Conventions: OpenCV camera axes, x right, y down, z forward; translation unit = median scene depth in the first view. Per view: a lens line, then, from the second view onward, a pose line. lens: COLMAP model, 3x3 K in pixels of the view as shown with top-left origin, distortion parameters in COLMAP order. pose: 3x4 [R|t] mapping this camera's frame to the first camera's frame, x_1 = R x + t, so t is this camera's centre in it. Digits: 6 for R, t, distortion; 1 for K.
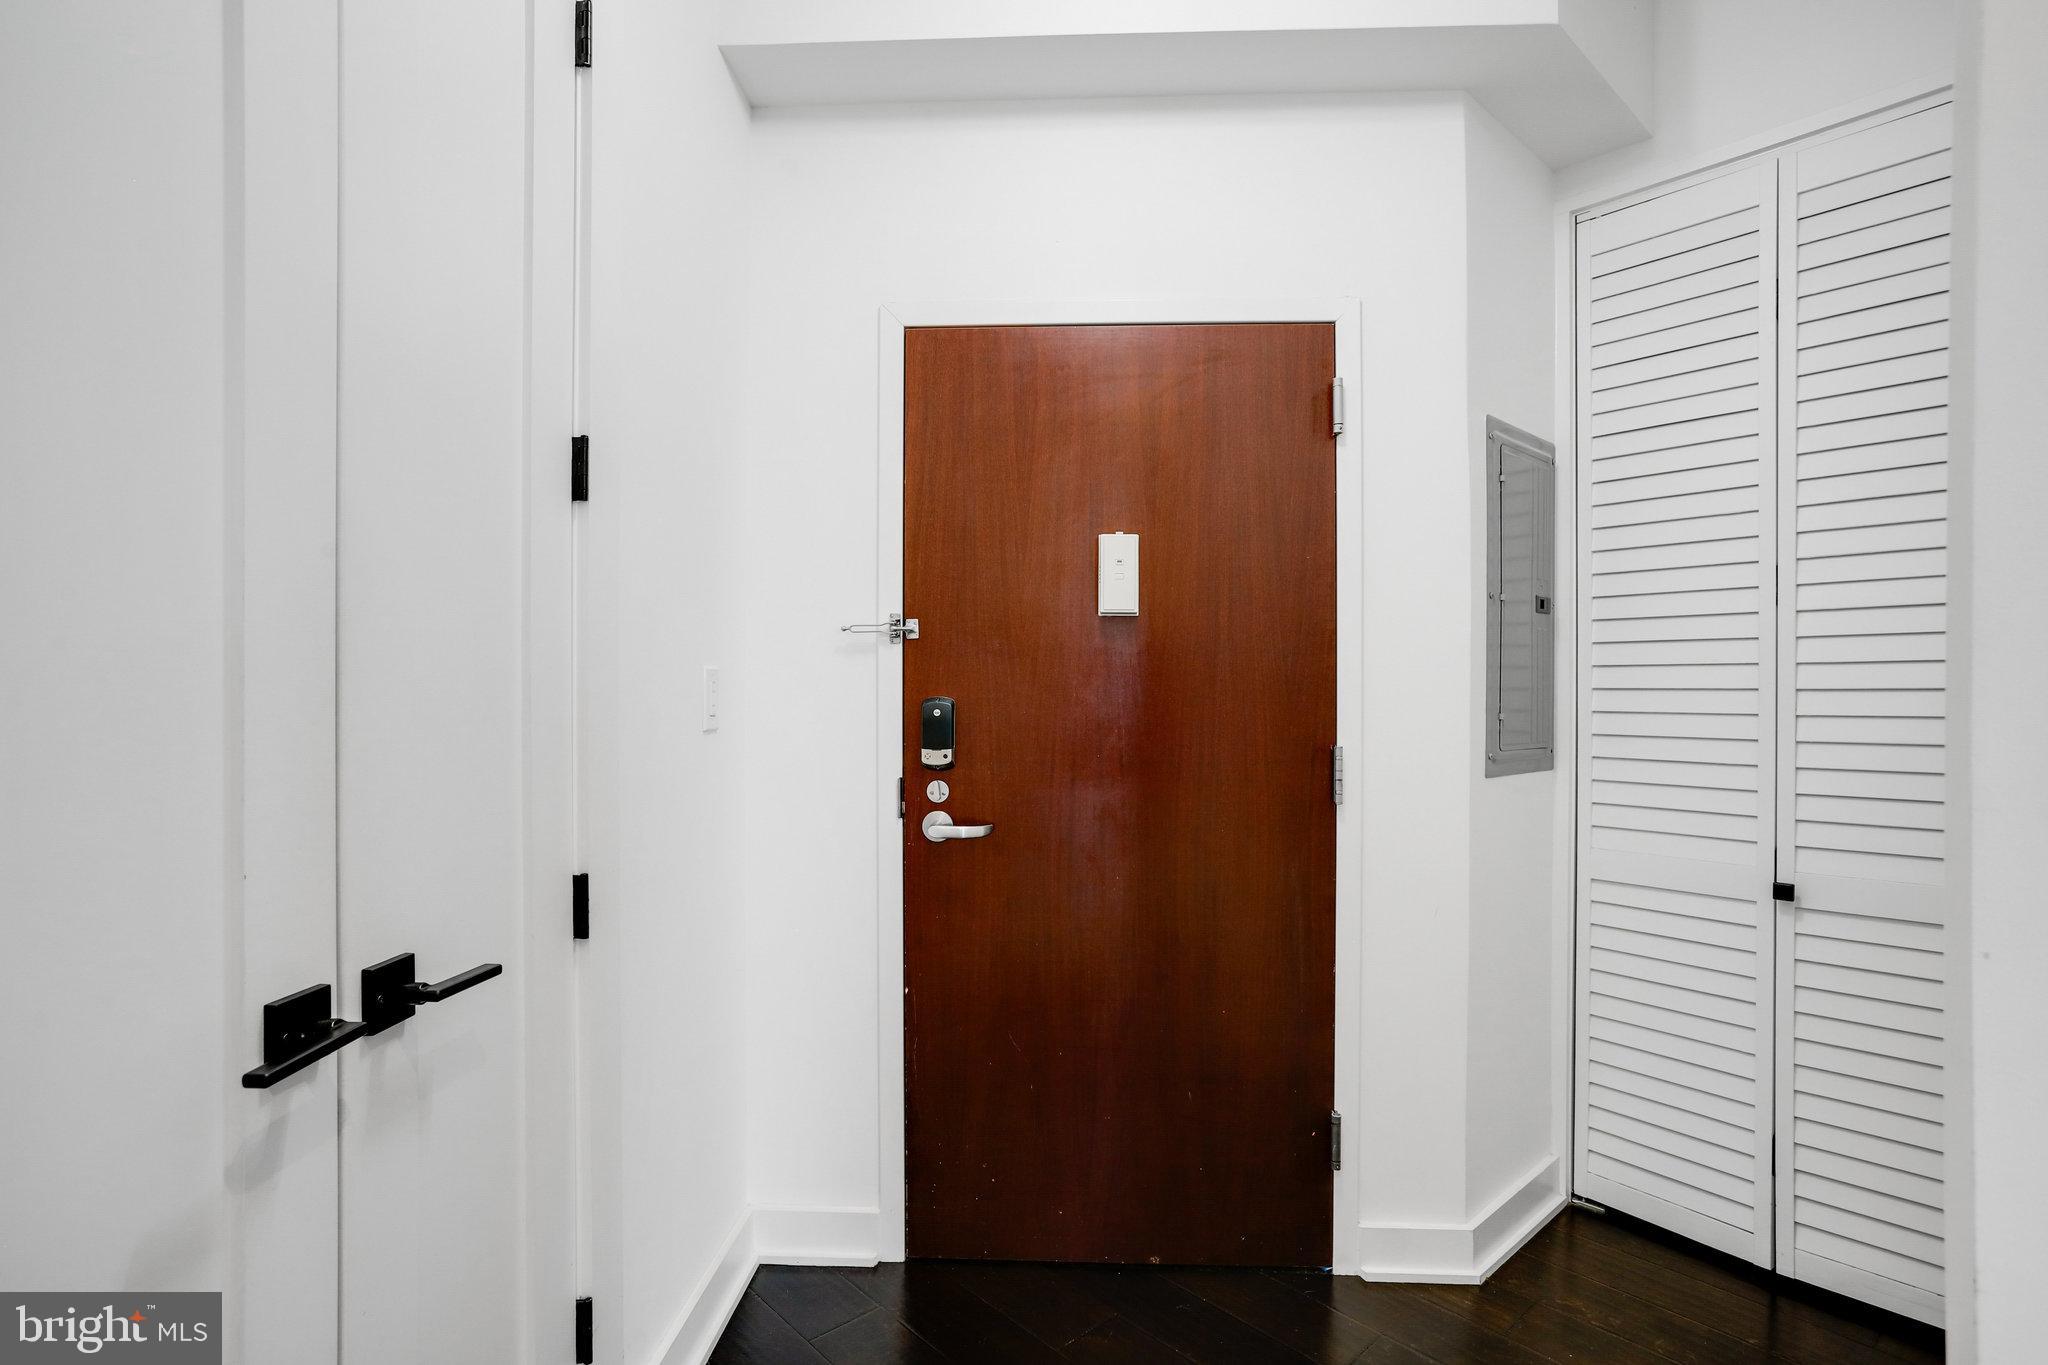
lens RADIAL K [[1026.9, 0, 1007.3], [0, 1026.9, 683.7], [0, 0, 1]] dist [-0.052867, 0.029715]
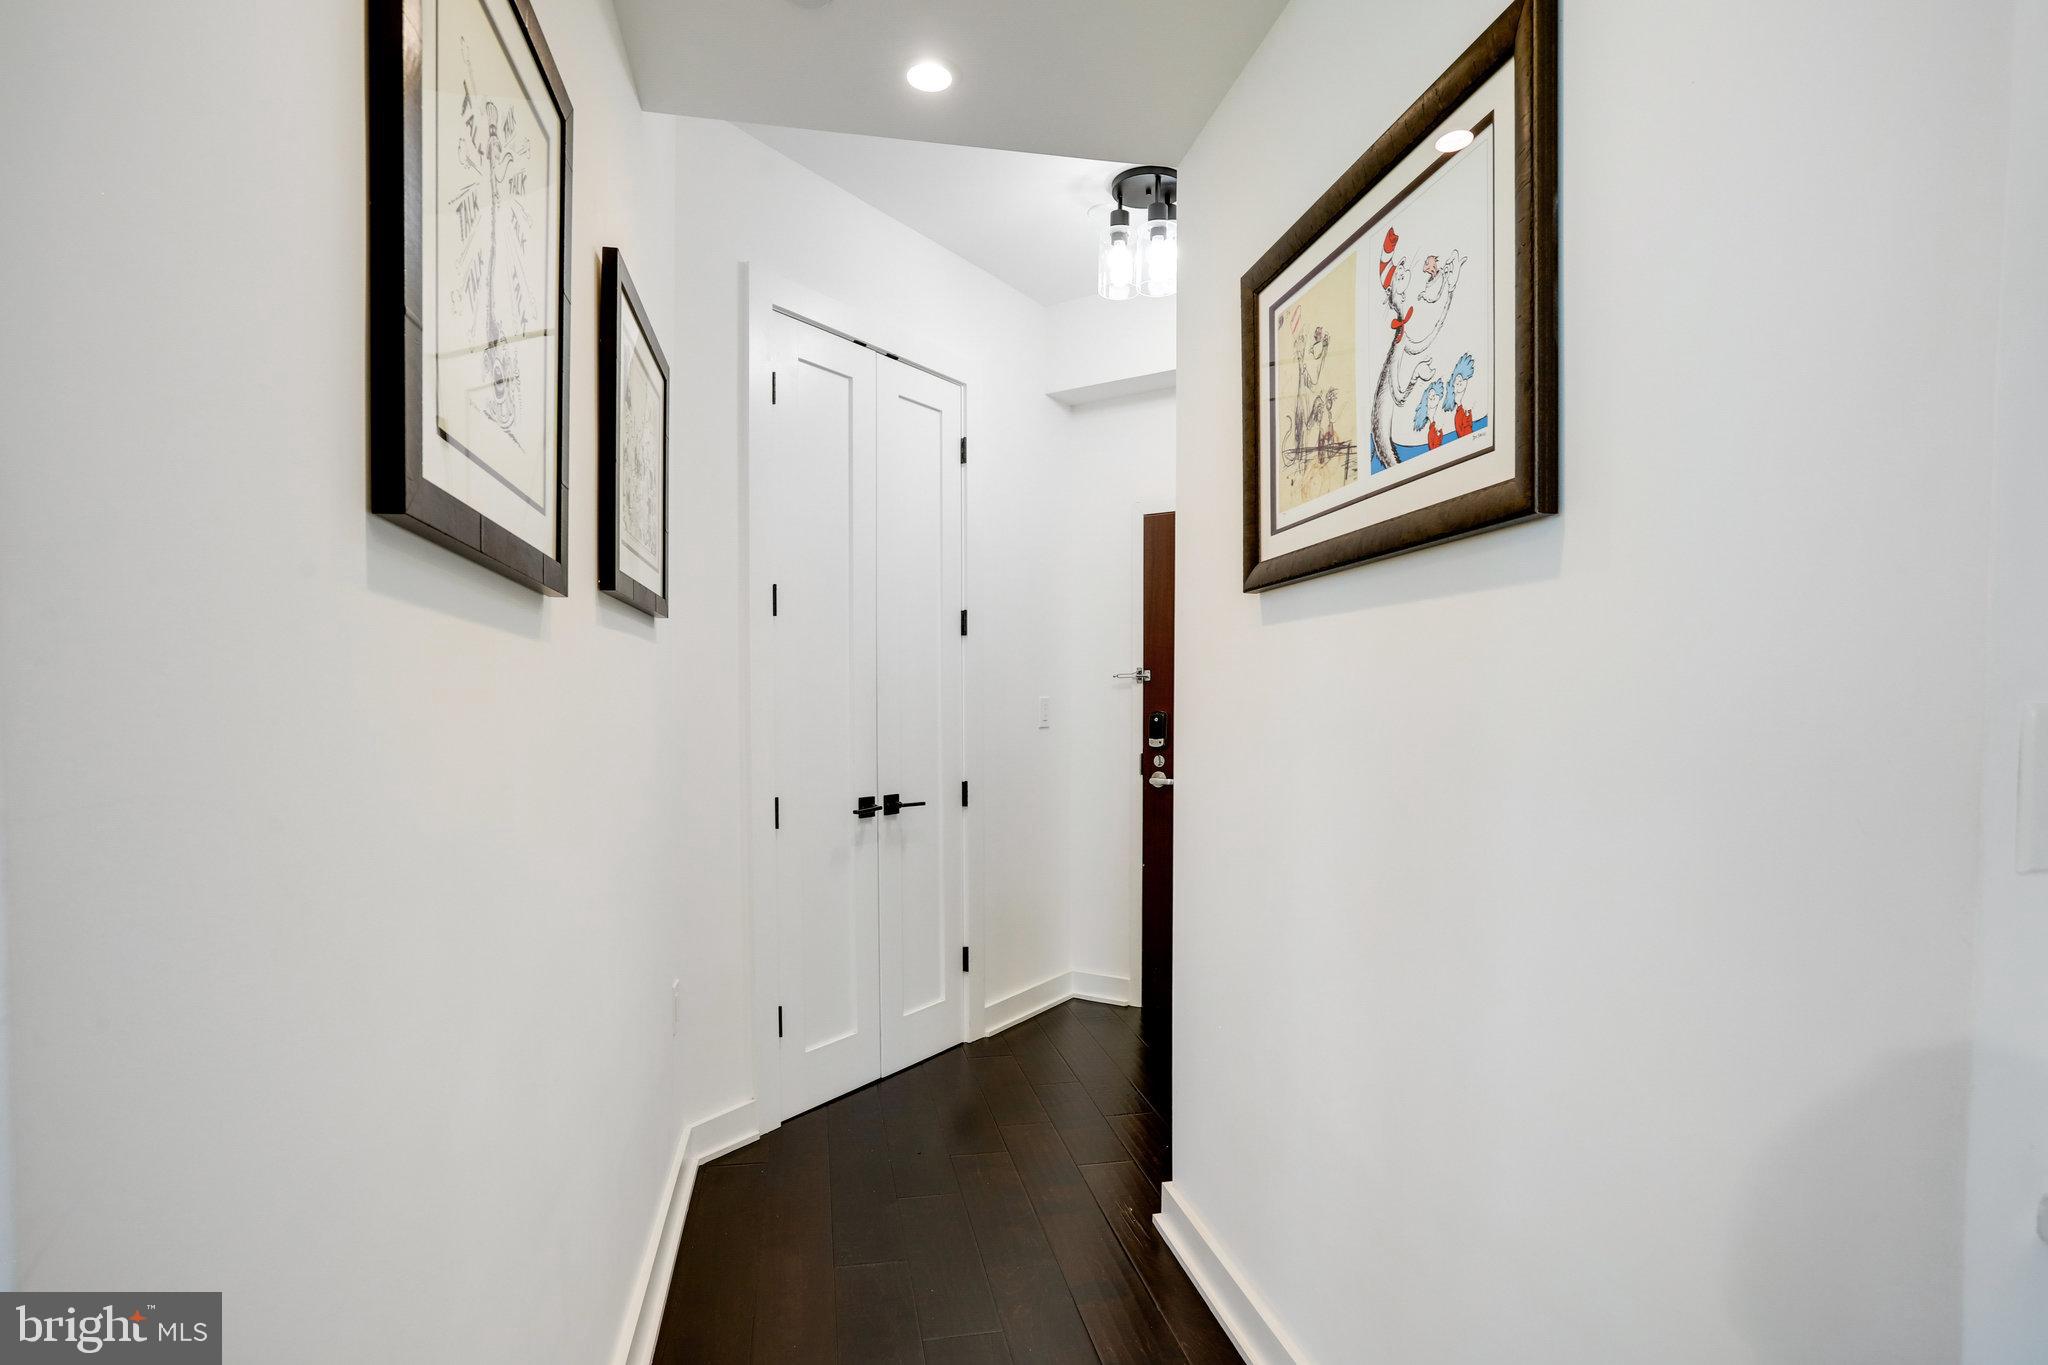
lens RADIAL K [[1026.5, 0, 1045.7], [0, 1026.5, 687.1], [0, 0, 1]] dist [-0.084730, 0.063738]
pose [[0.887811, -0.006820, -0.460157, 0.626199], [0.004465, 0.999971, -0.006206, -0.021380], [0.460186, 0.003455, 0.887816, -0.790238]]
